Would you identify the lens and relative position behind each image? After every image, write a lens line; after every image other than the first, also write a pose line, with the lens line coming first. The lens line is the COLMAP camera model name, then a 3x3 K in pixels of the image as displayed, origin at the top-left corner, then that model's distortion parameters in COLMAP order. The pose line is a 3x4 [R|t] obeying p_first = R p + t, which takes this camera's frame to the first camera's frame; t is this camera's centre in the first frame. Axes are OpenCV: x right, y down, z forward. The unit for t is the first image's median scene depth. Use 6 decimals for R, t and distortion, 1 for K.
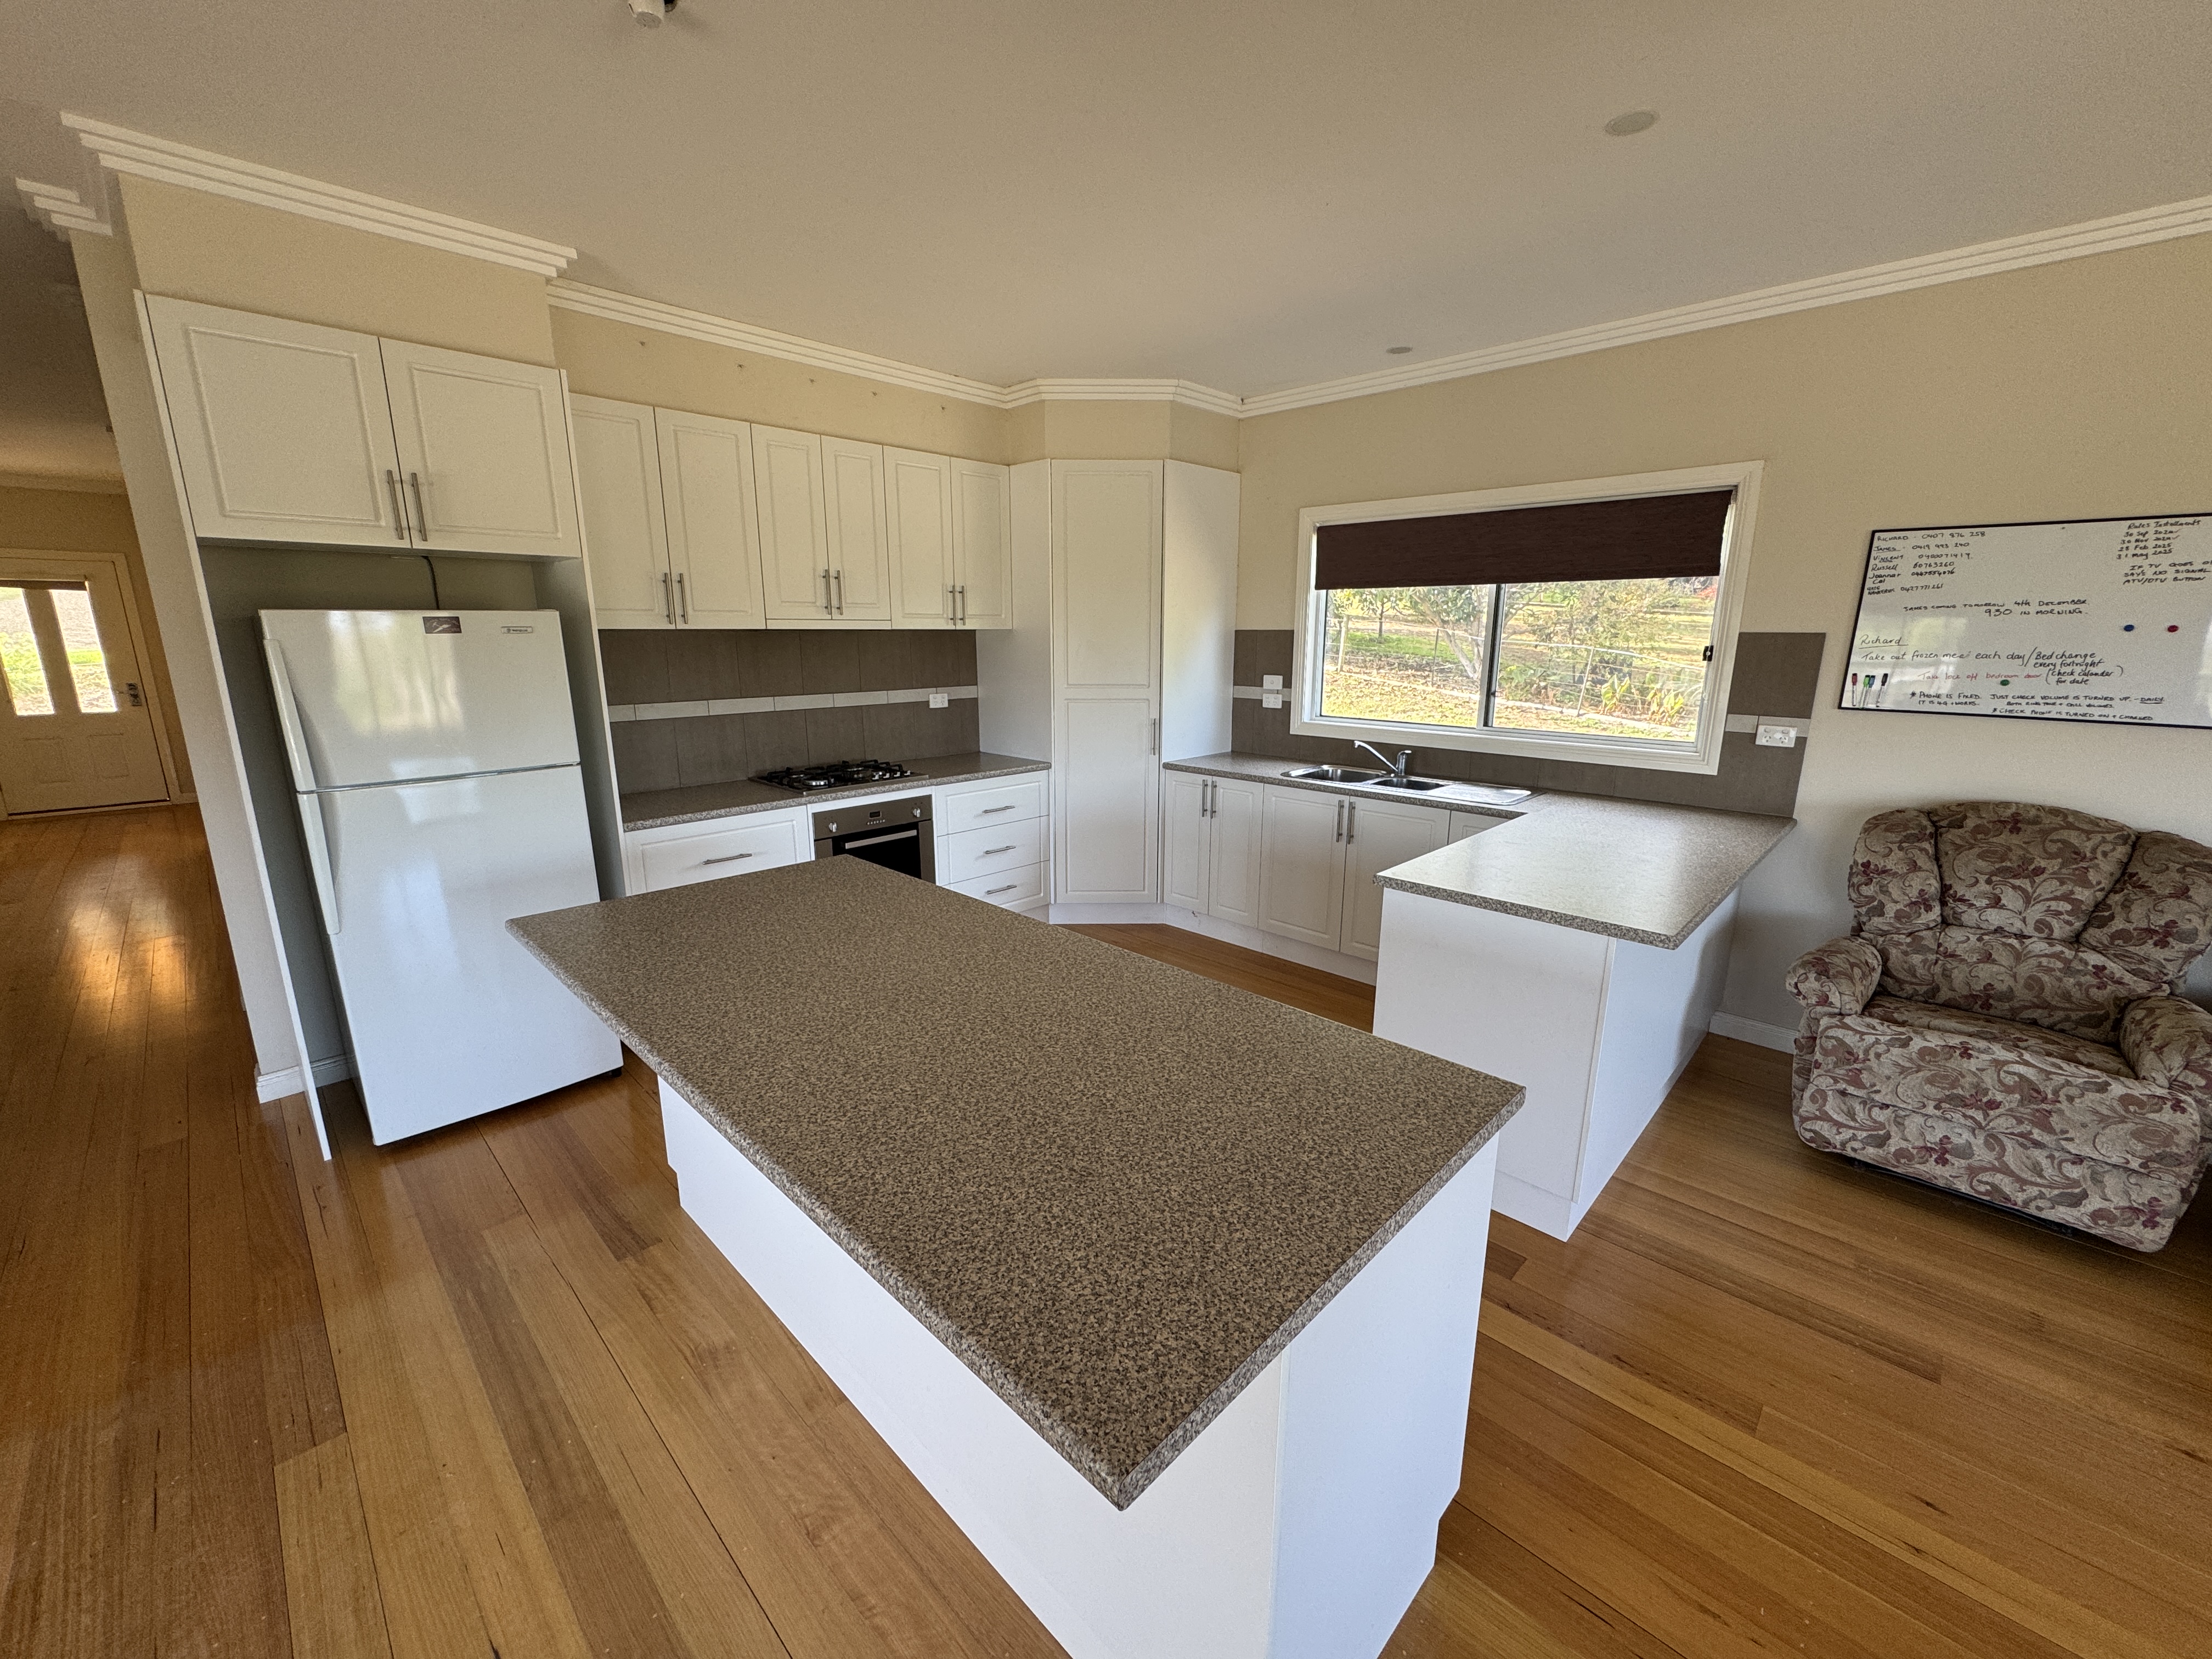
lens RADIAL K [[882.0, 0, 1108.3], [0, 882.0, 828.8], [0, 0, 1]] dist [-0.003160, 0.000689]
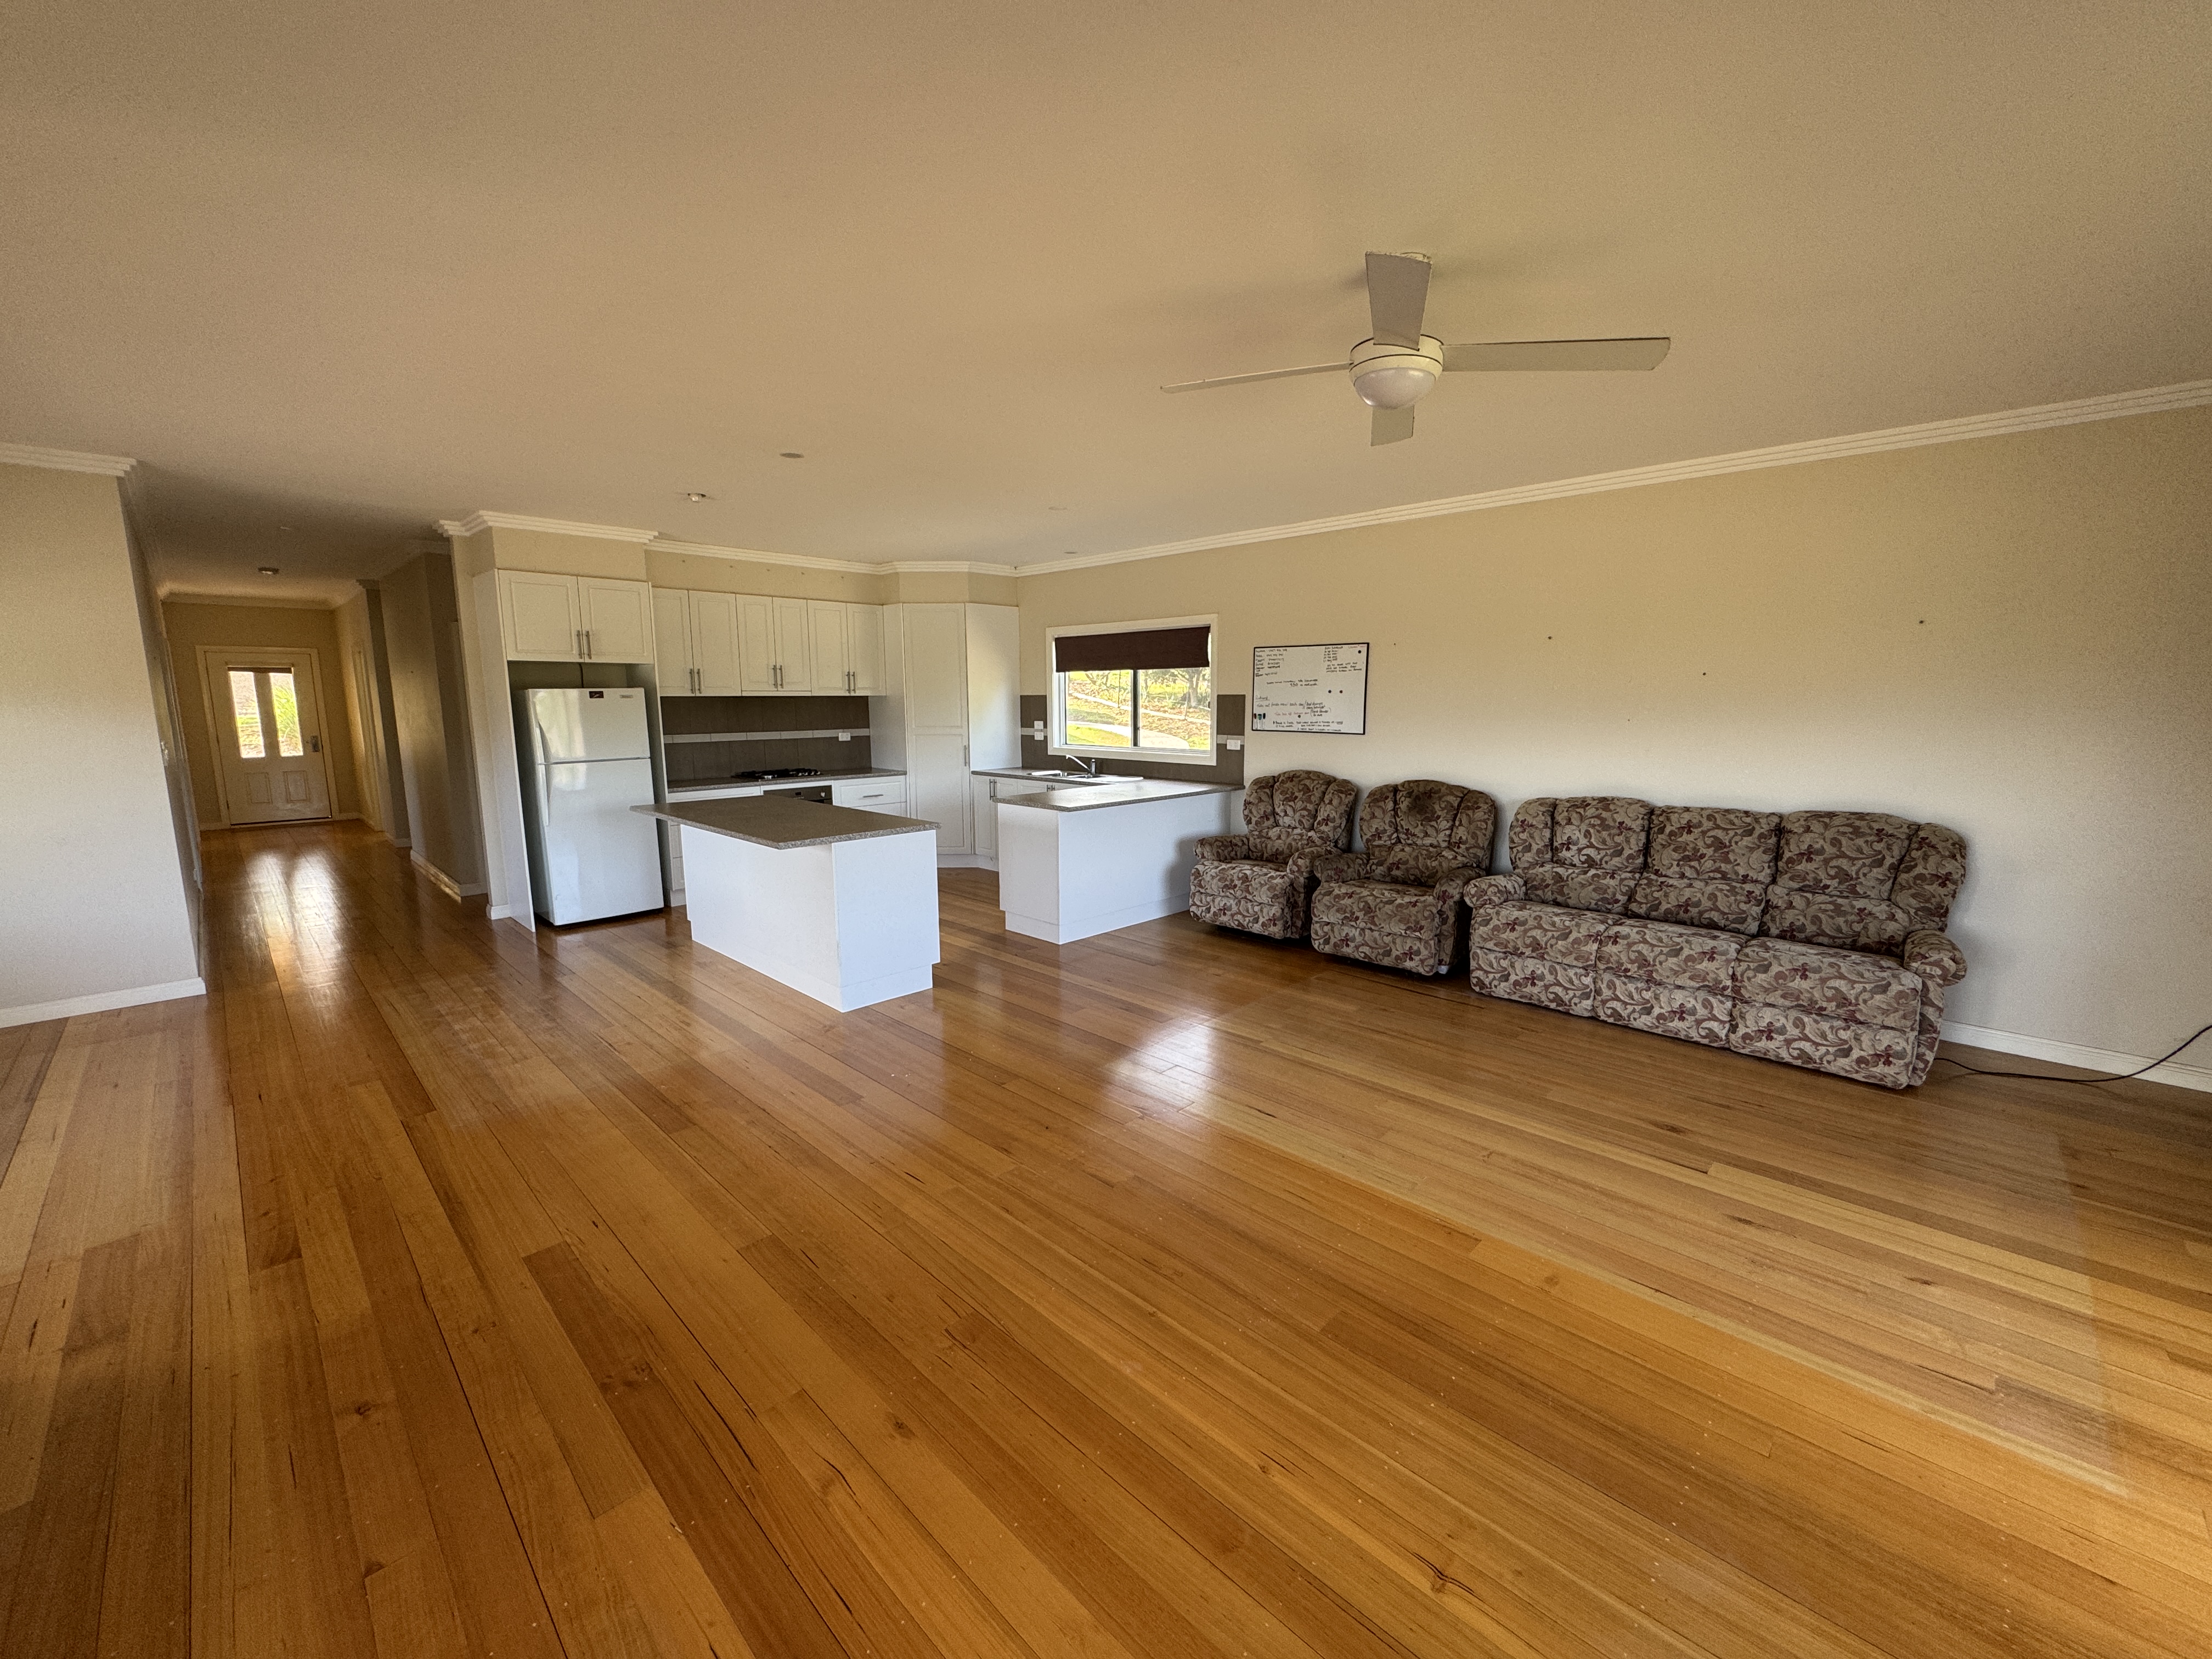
lens RADIAL K [[882.0, 0, 1107.5], [0, 882.0, 829.3], [0, 0, 1]] dist [-0.003160, 0.000689]
pose [[0.999982, -0.005556, -0.002293, 0.450468], [0.005374, 0.997326, -0.072879, 0.226943], [0.002692, 0.072866, 0.997338, -0.976858]]
